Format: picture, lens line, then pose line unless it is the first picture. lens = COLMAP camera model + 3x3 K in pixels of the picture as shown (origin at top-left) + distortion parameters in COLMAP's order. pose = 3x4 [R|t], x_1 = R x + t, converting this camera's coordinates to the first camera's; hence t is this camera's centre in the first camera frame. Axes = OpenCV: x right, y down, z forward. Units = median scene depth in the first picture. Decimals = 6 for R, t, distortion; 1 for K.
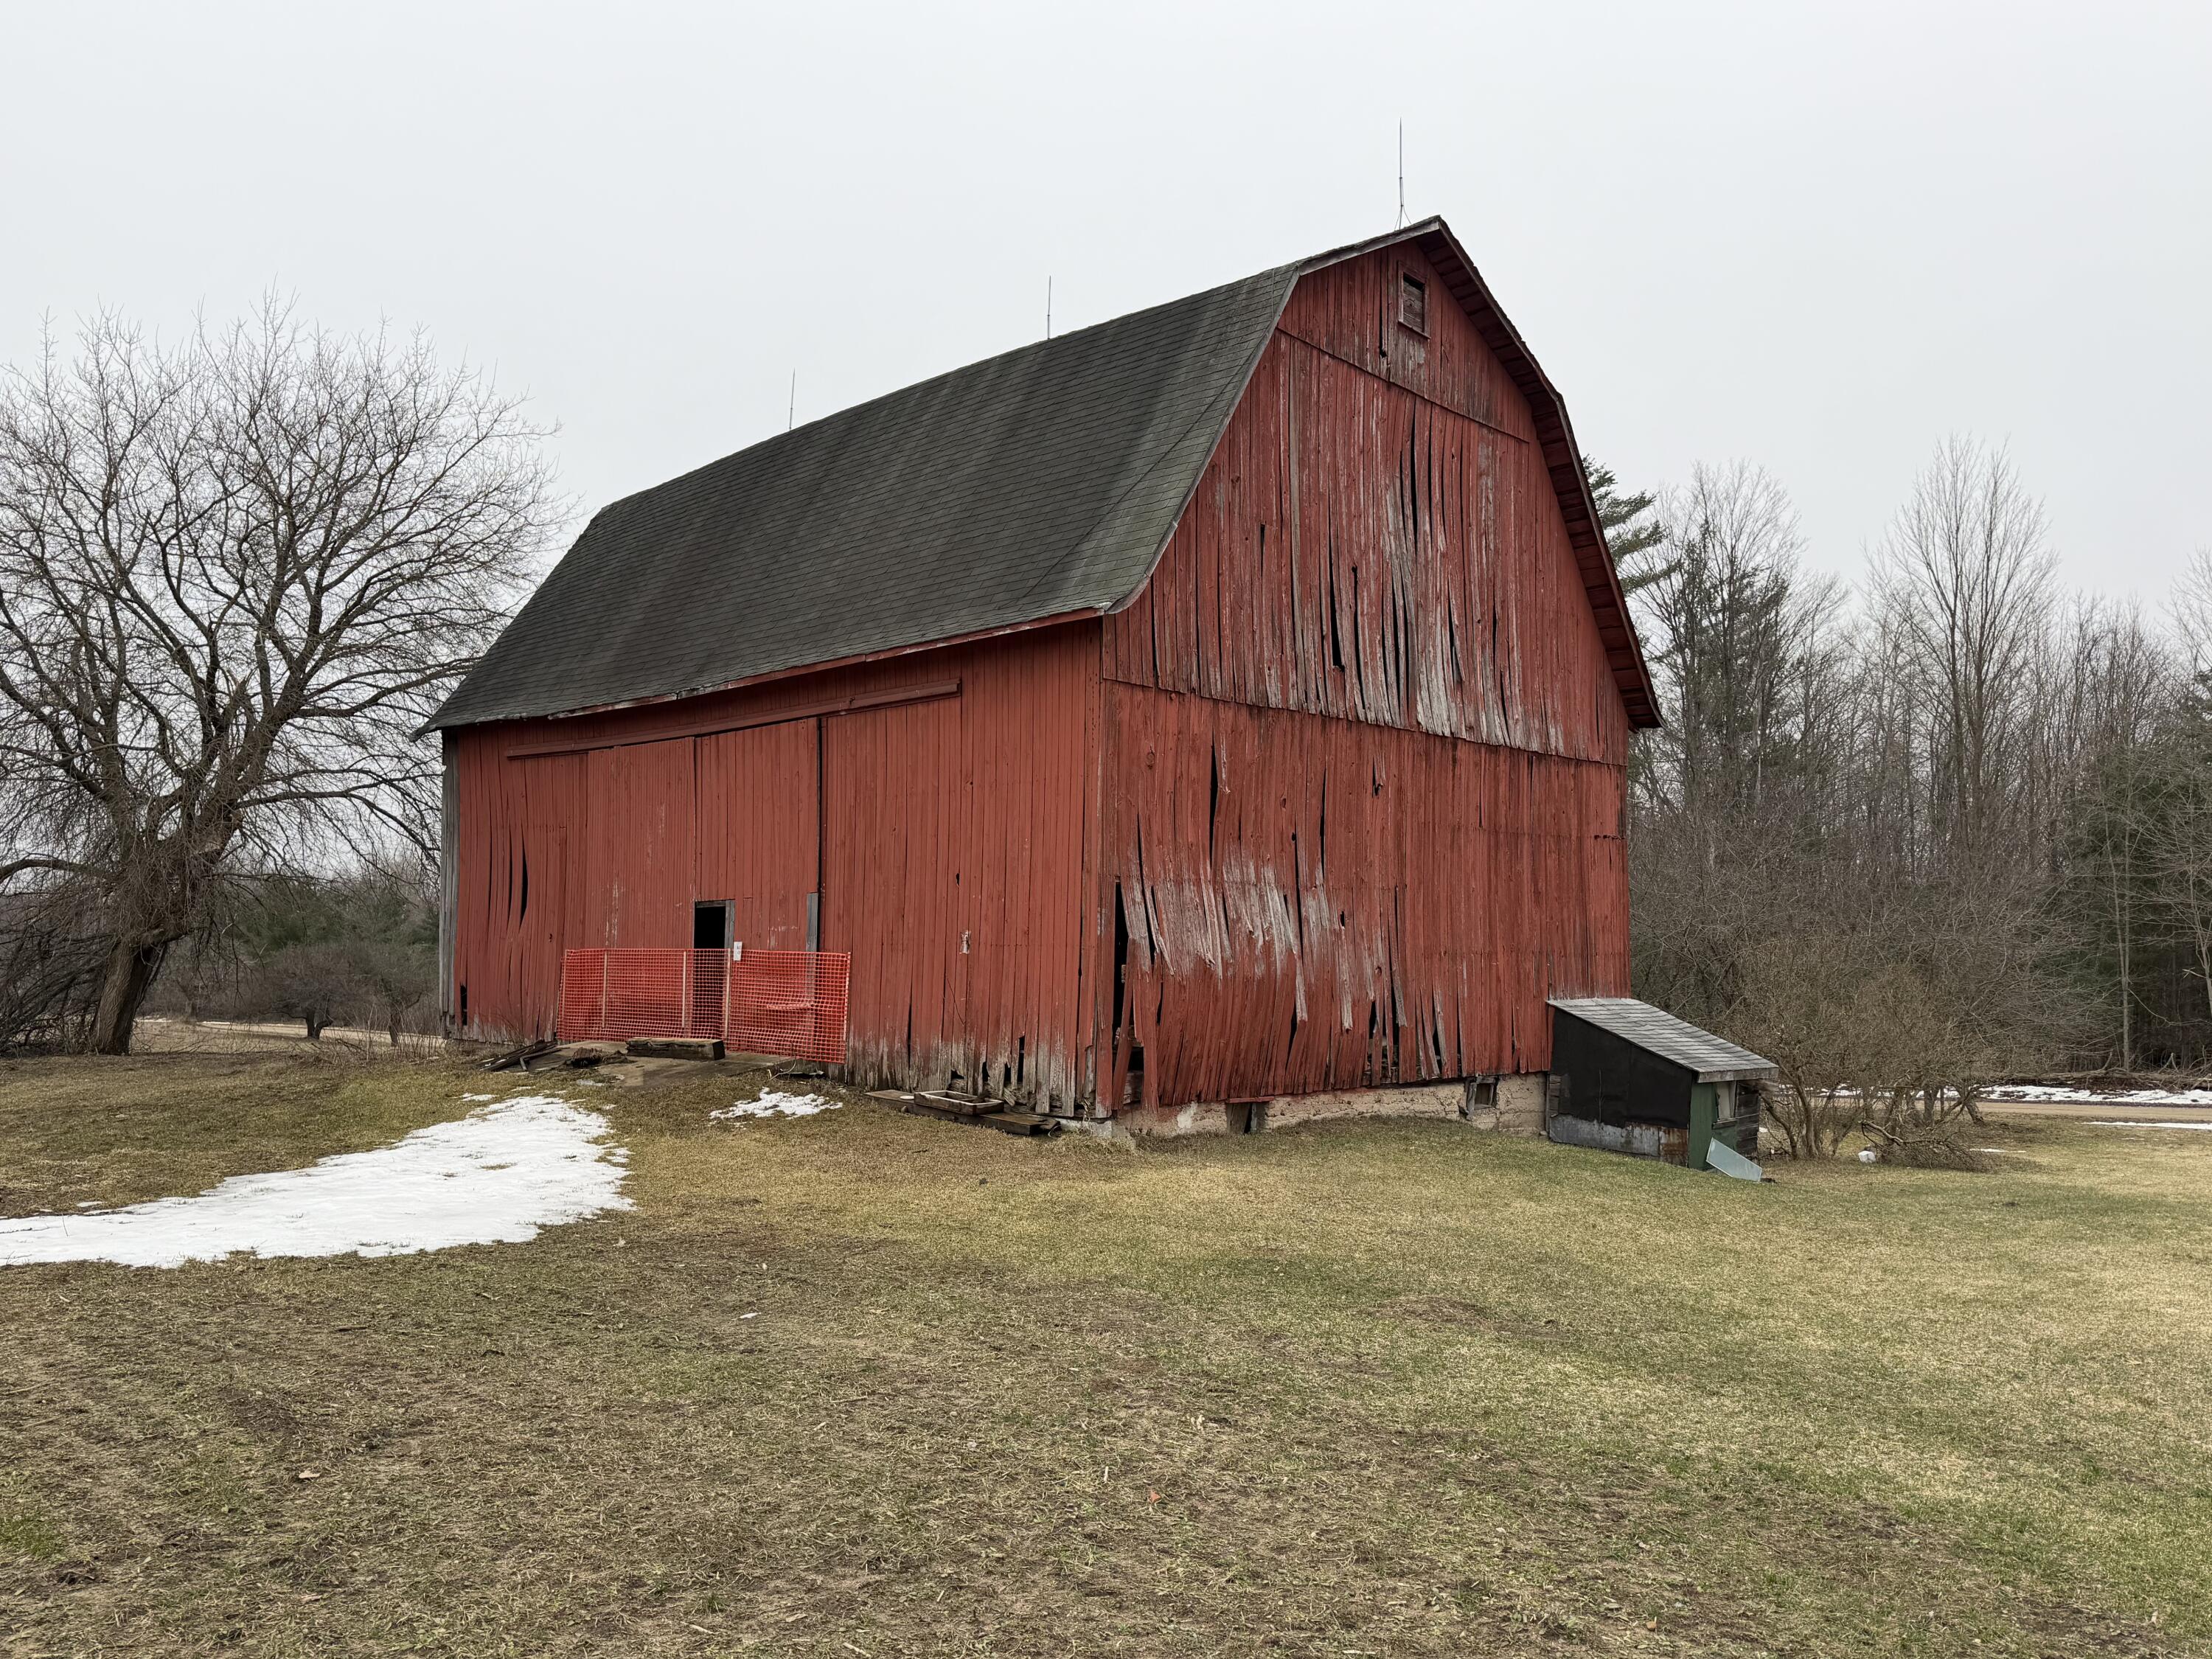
lens RADIAL K [[1644.5, 0, 1121.9], [0, 1644.5, 815.4], [0, 0, 1]] dist [0.068677, -0.057021]
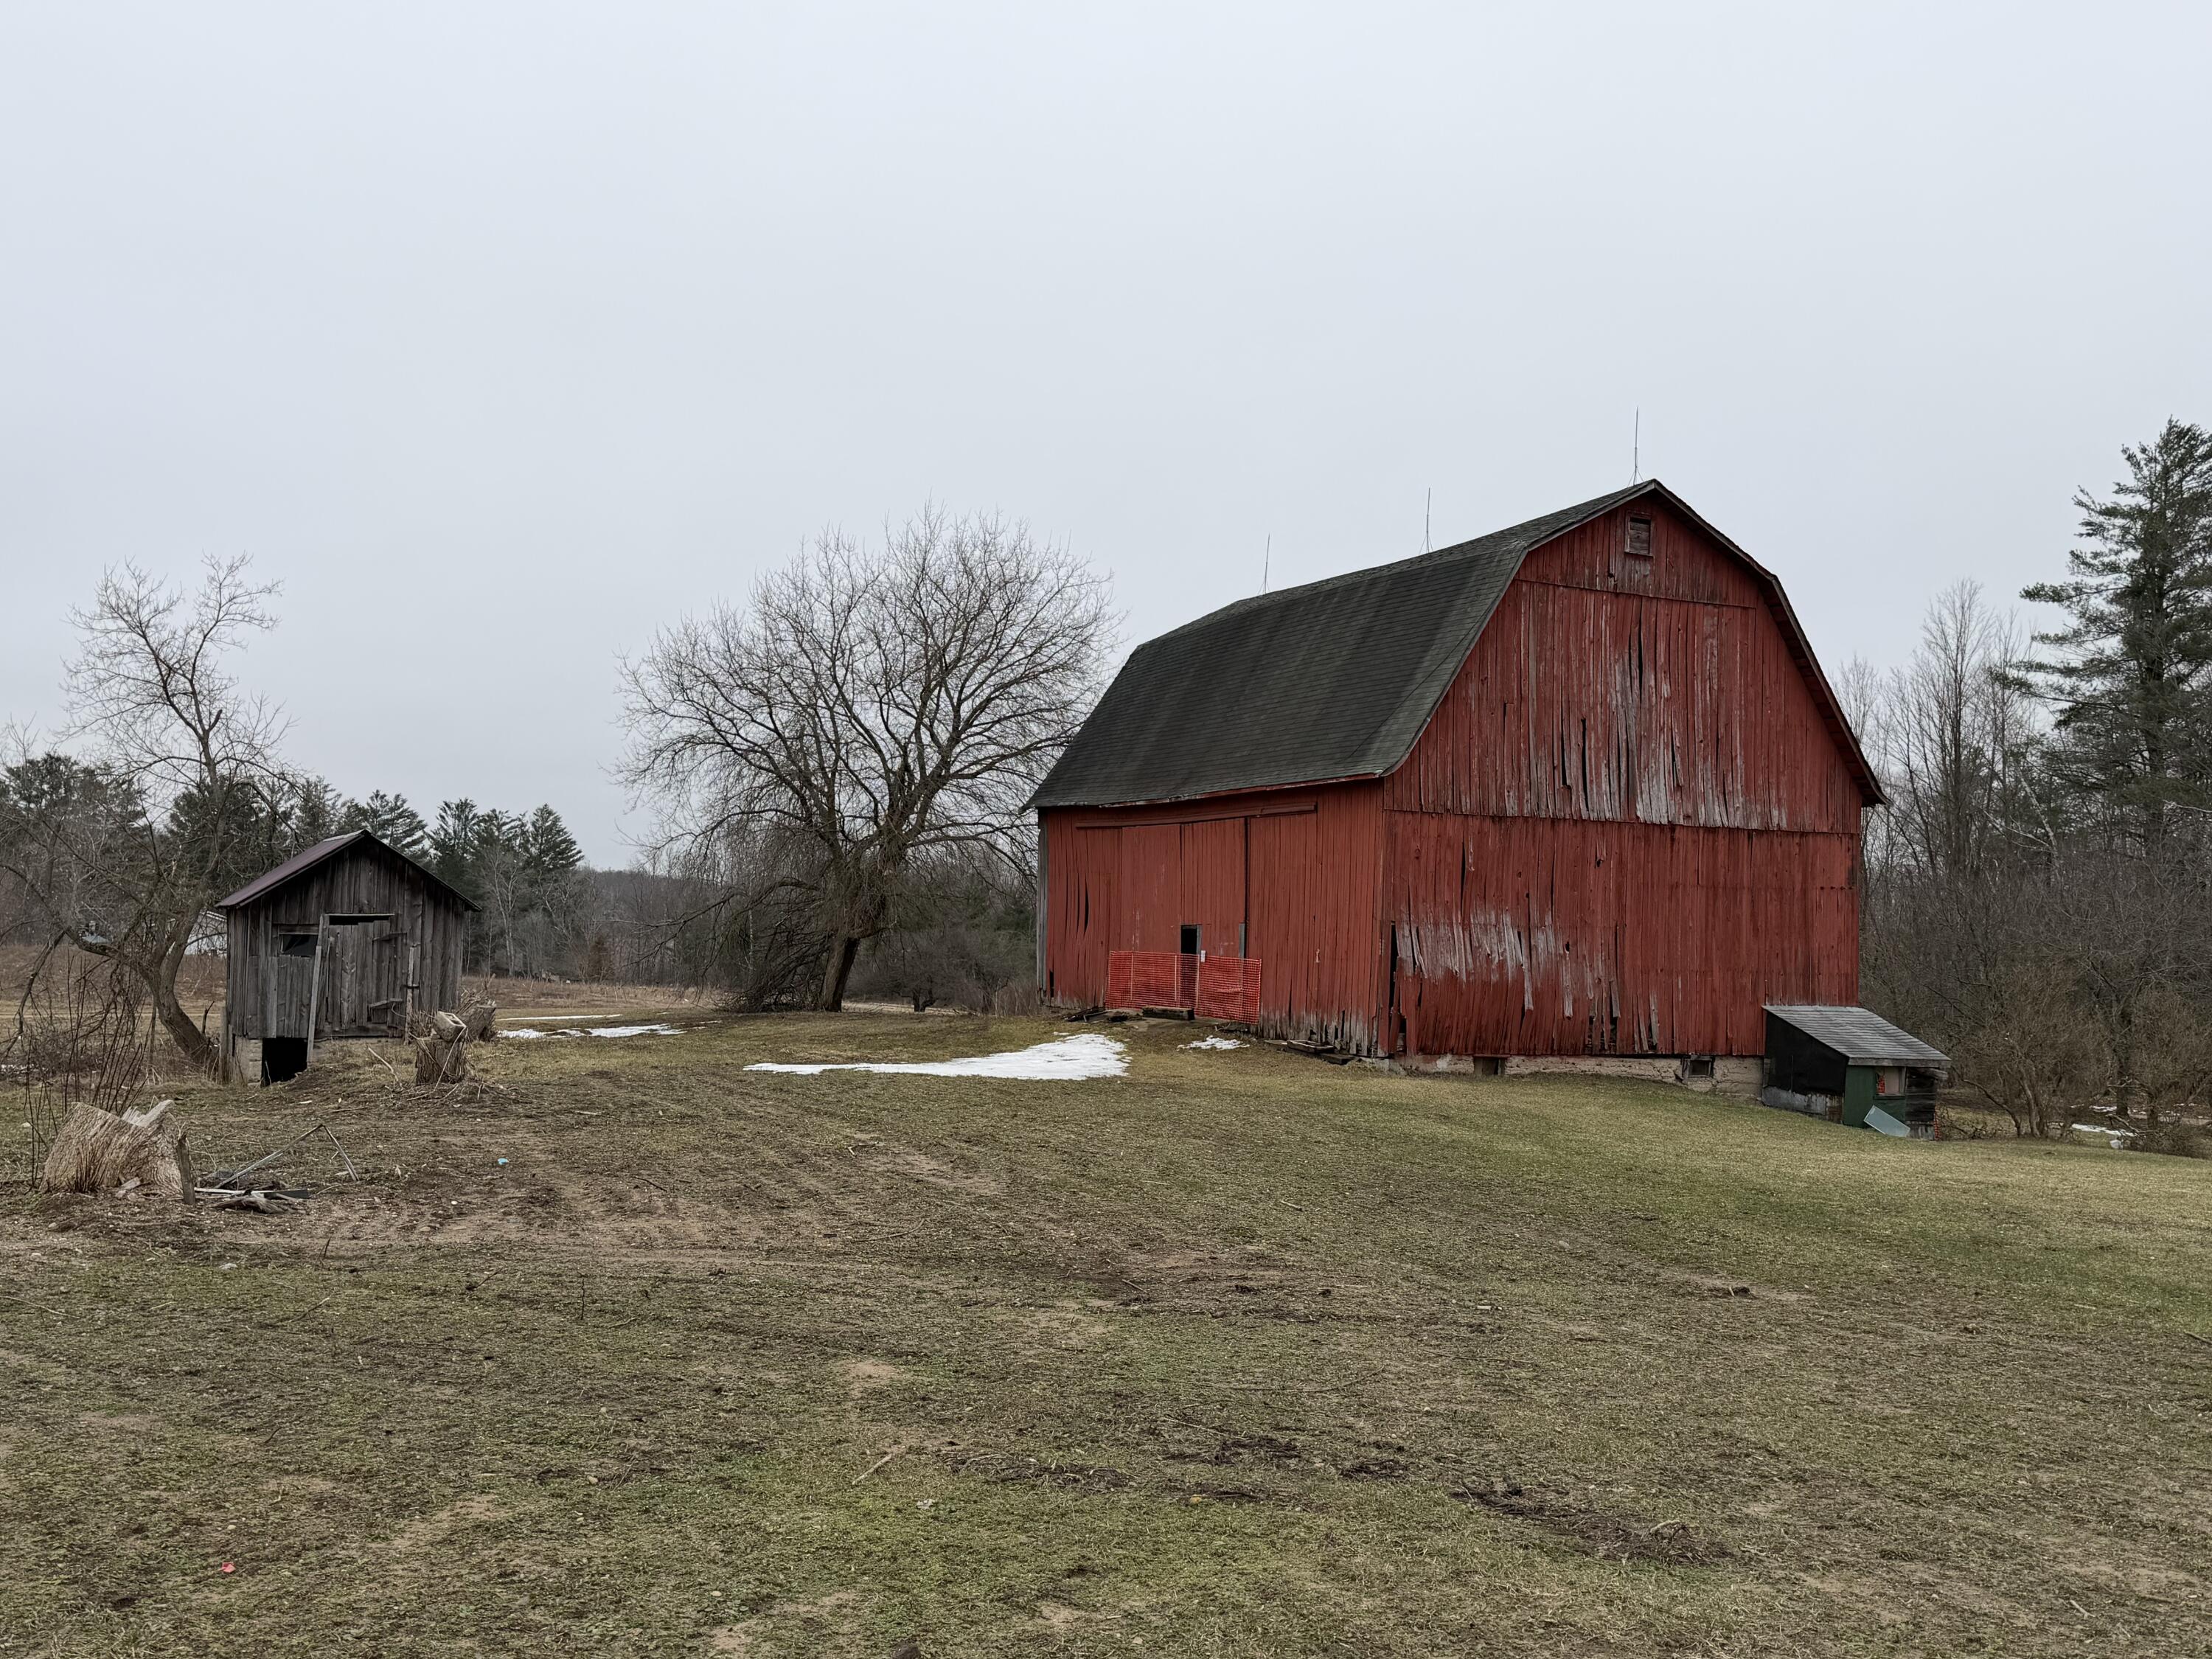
lens RADIAL K [[1933.2, 0, 1096.2], [0, 1933.2, 825.6], [0, 0, 1]] dist [0.120763, -0.014148]
pose [[0.939289, 0.000919, -0.343125, 0.327582], [0.006315, 0.999781, 0.019964, -0.087145], [0.343068, -0.020919, 0.939078, -0.845750]]
